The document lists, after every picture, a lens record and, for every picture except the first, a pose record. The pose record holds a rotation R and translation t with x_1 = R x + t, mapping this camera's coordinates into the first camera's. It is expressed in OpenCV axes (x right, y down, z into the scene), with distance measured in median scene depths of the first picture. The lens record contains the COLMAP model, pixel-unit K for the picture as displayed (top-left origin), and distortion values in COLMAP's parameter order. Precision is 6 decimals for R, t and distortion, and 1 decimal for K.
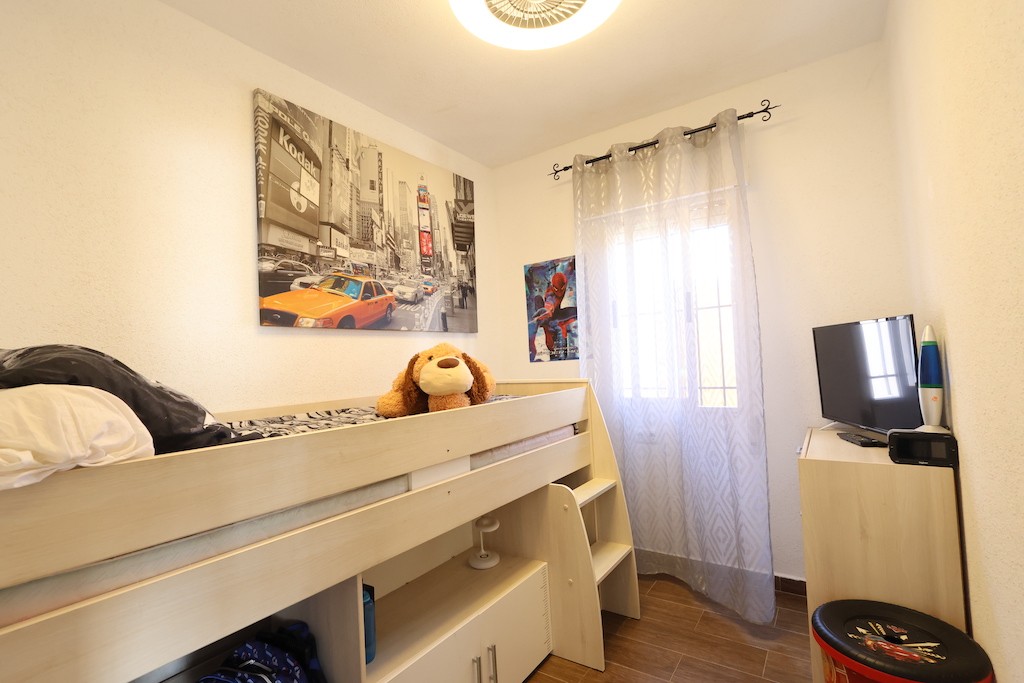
lens RADIAL K [[473.9, 0, 518.2], [0, 473.9, 344.9], [0, 0, 1]] dist [-0.001533, 0.001330]
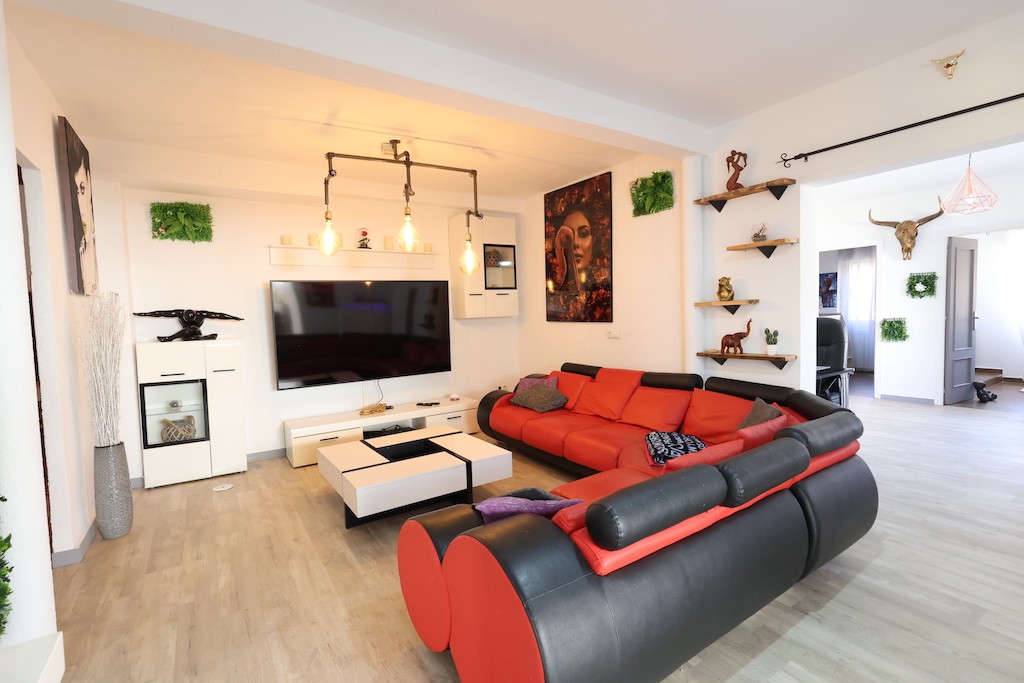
lens RADIAL K [[473.9, 0, 513.3], [0, 473.9, 341.0], [0, 0, 1]] dist [-0.001533, 0.001330]
pose [[0.922569, 0.042376, -0.383497, -0.658098], [0.001519, 0.993544, 0.113438, -0.110942], [0.385828, -0.105237, 0.916549, -2.840592]]
